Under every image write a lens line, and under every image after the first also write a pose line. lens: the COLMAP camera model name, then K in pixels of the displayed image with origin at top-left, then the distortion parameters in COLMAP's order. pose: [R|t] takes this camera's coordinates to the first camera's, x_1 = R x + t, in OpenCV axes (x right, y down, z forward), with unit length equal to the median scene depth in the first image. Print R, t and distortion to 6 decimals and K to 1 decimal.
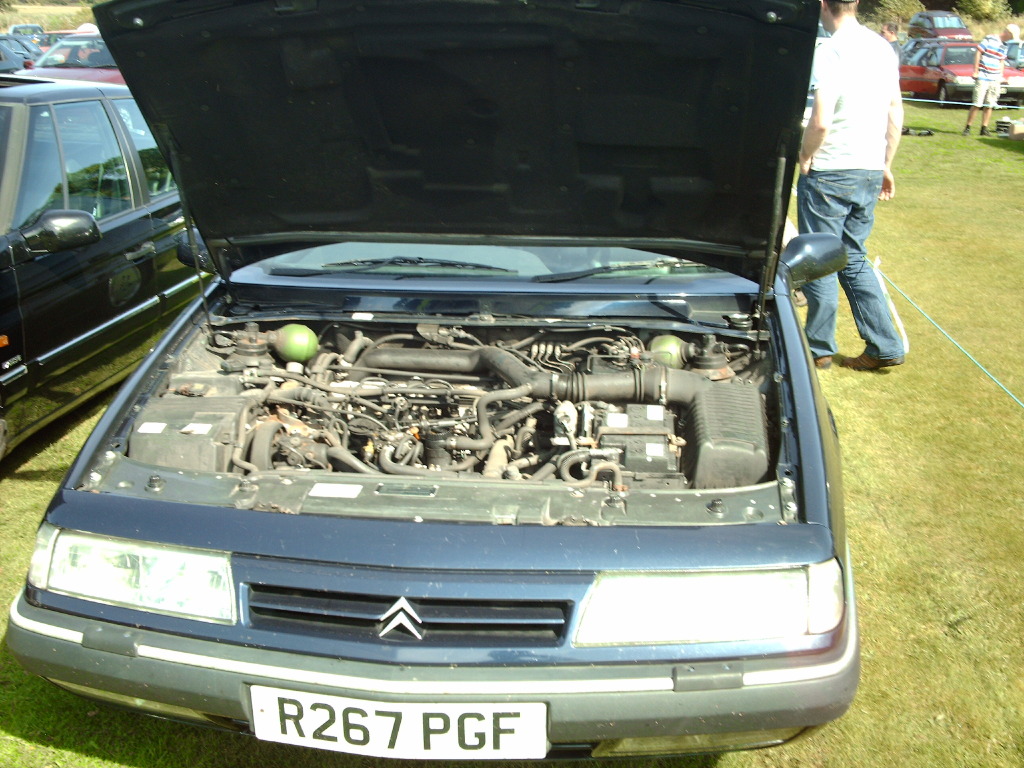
lens RADIAL K [[1187.0, 0, 512.0], [0, 1187.0, 384.0], [0, 0, 1]] dist [-0.005974, -0.037983]
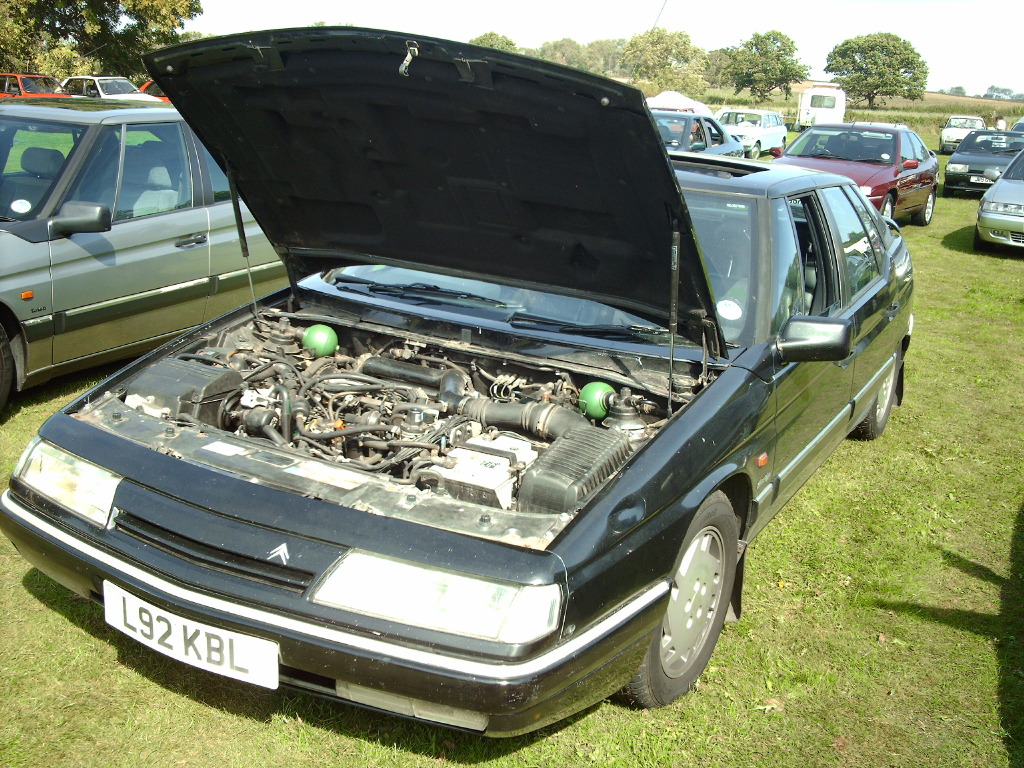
lens RADIAL K [[1187.0, 0, 512.0], [0, 1187.0, 384.0], [0, 0, 1]] dist [-0.005974, -0.037983]
pose [[0.927354, 0.165698, -0.335498, 0.500575], [-0.180294, 0.983532, -0.012602, -0.014222], [0.327885, 0.072175, 0.941957, -0.061827]]
